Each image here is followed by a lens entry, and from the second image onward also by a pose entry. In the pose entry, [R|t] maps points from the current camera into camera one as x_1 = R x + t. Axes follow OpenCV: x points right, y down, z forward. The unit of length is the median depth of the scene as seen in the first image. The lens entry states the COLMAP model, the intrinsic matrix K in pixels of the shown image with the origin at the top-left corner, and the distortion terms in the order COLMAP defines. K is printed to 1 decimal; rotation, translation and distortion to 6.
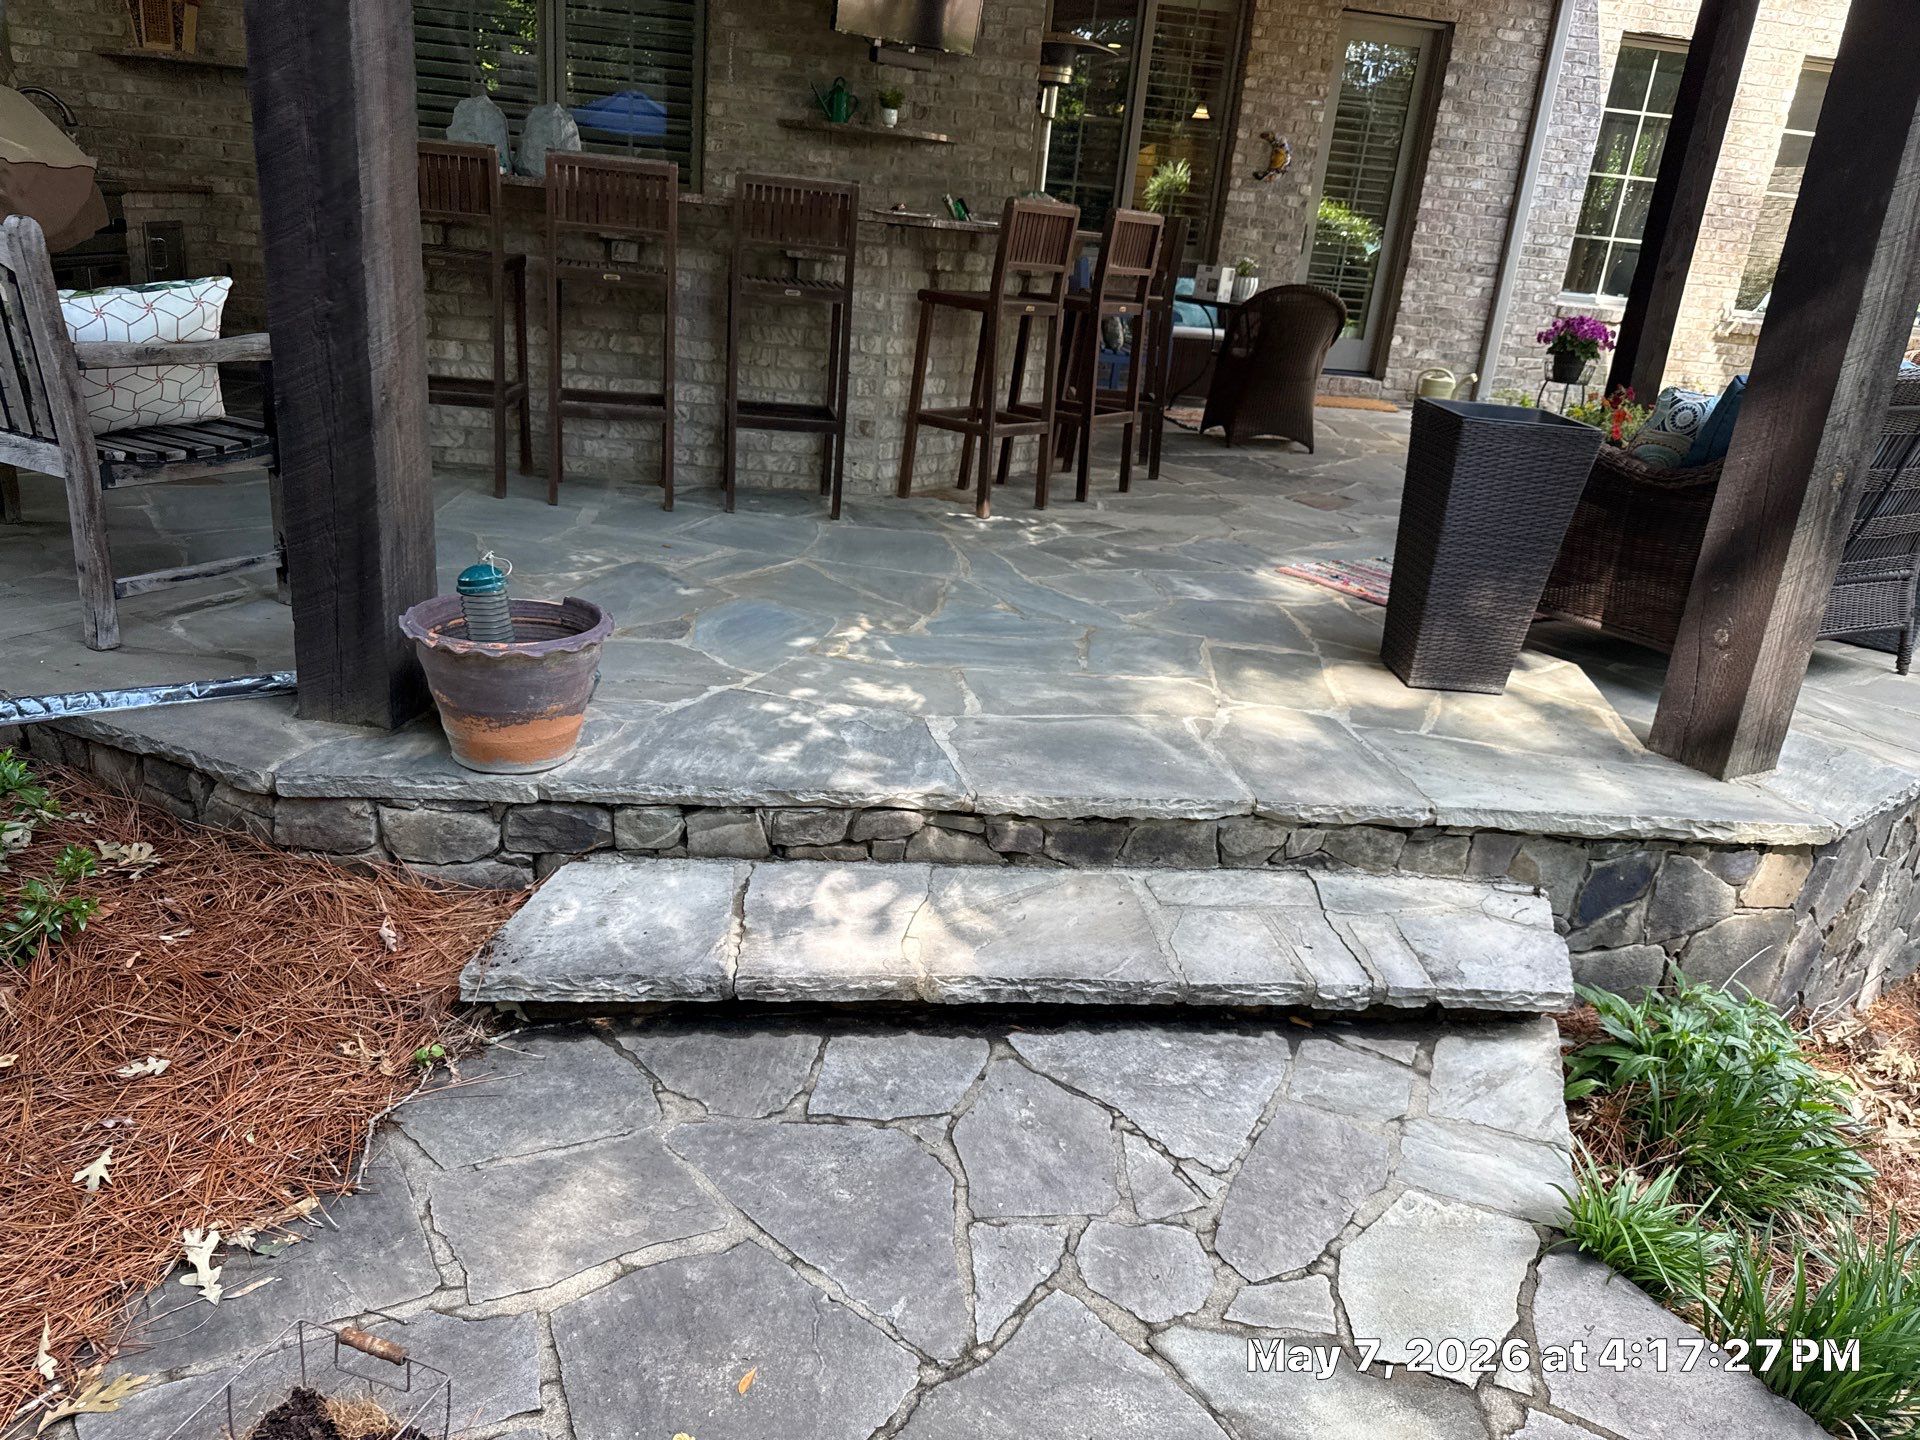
lens RADIAL K [[1348.9, 0, 972.8], [0, 1348.9, 728.5], [0, 0, 1]] dist [0.011273, -0.023075]
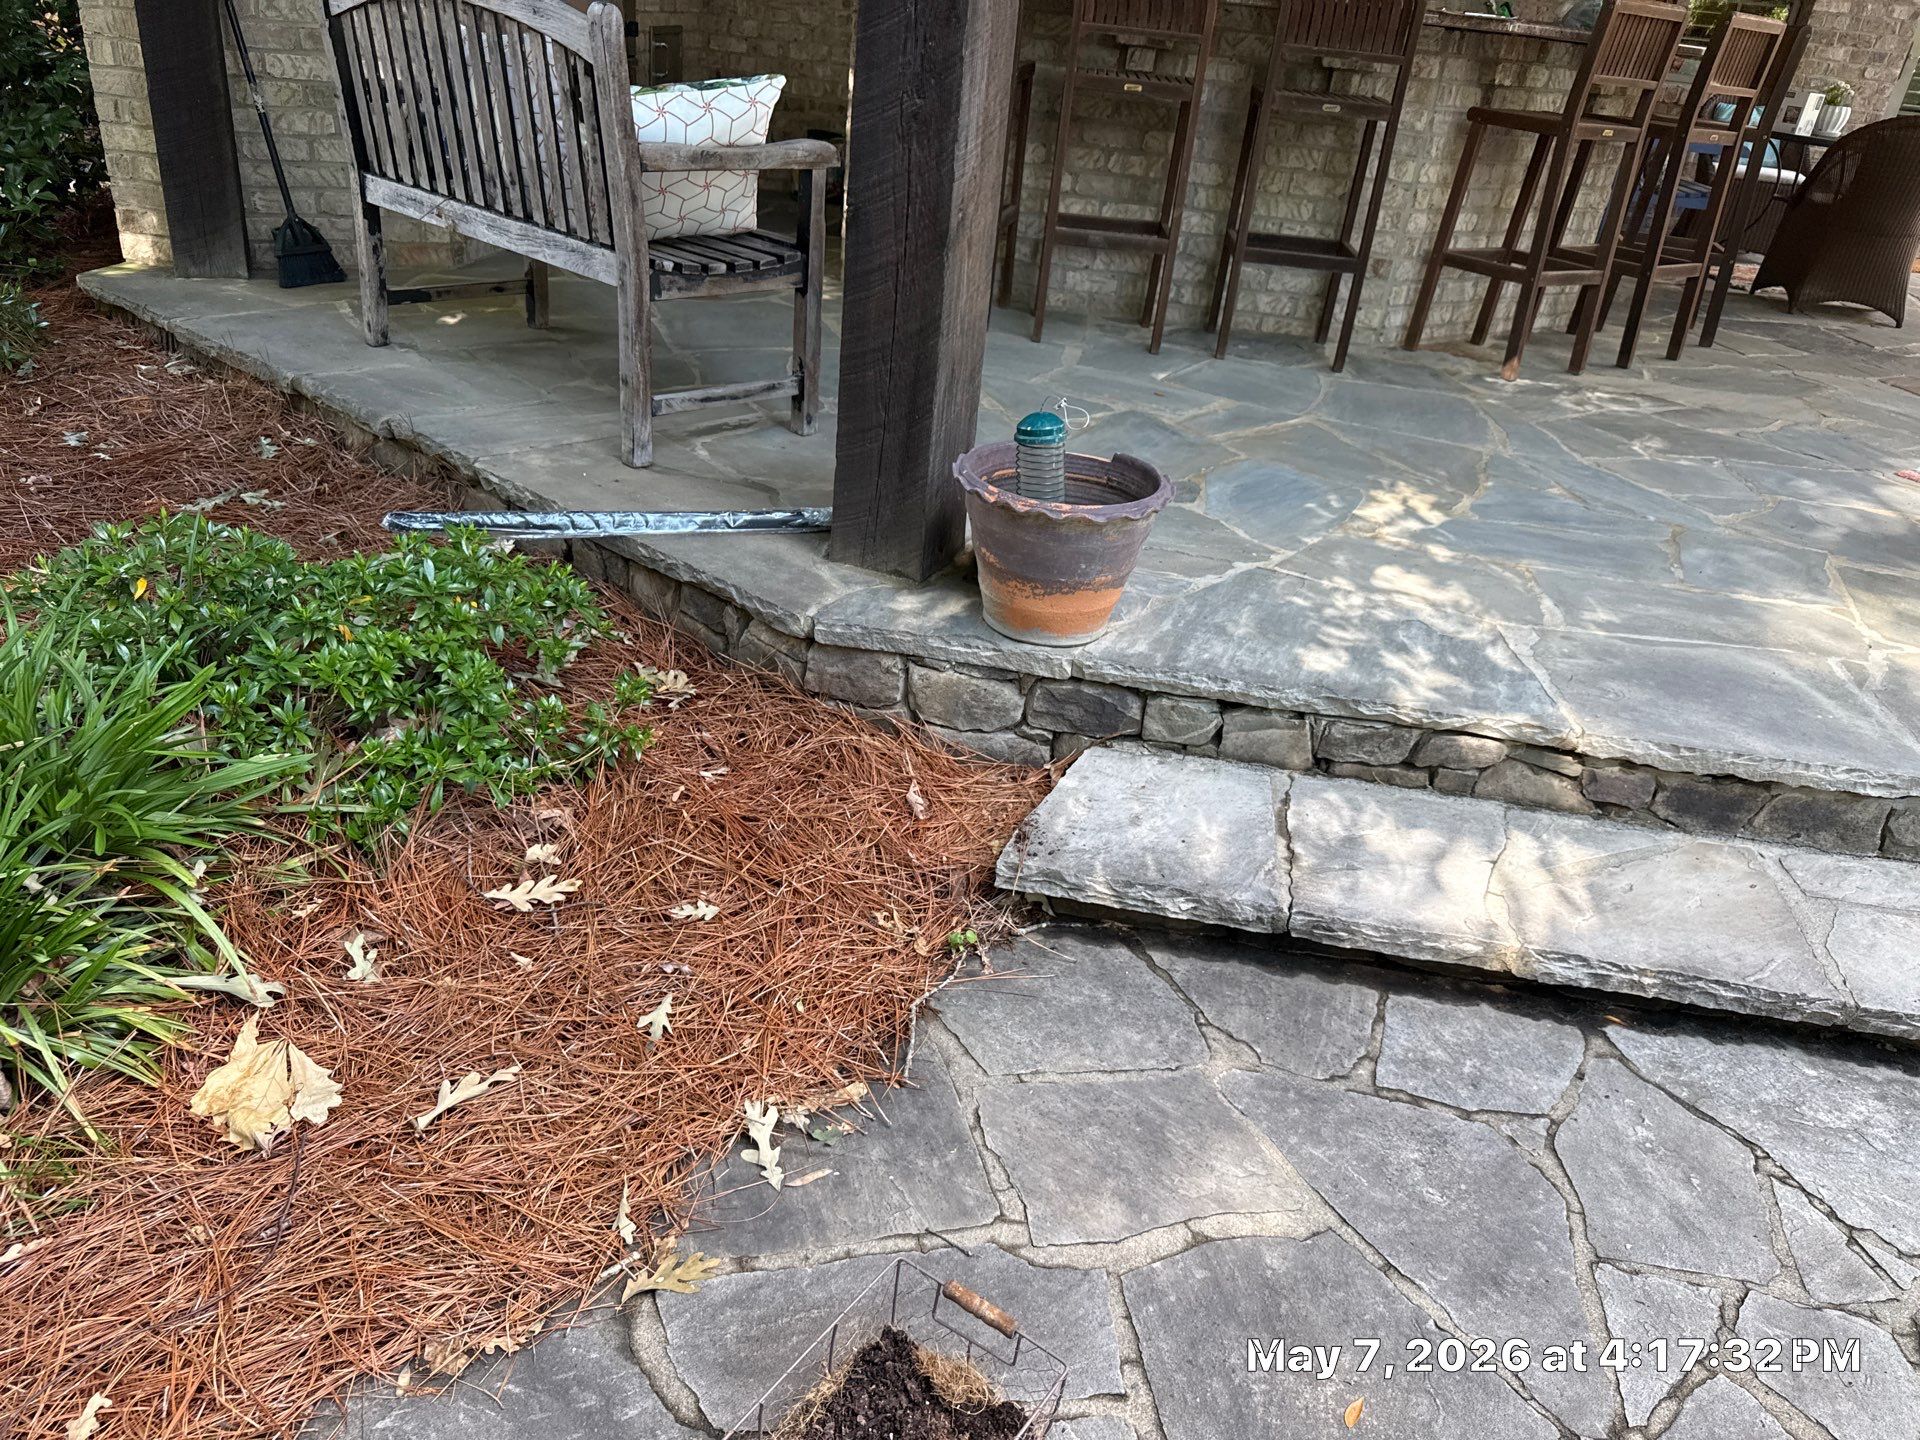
lens RADIAL K [[1353.1, 0, 967.5], [0, 1353.1, 714.0], [0, 0, 1]] dist [0.202513, -0.436544]
pose [[0.959990, 0.127778, -0.249184, -0.156664], [-0.103117, 0.988604, 0.109680, -0.016708], [0.260359, -0.079597, 0.962225, 0.084281]]
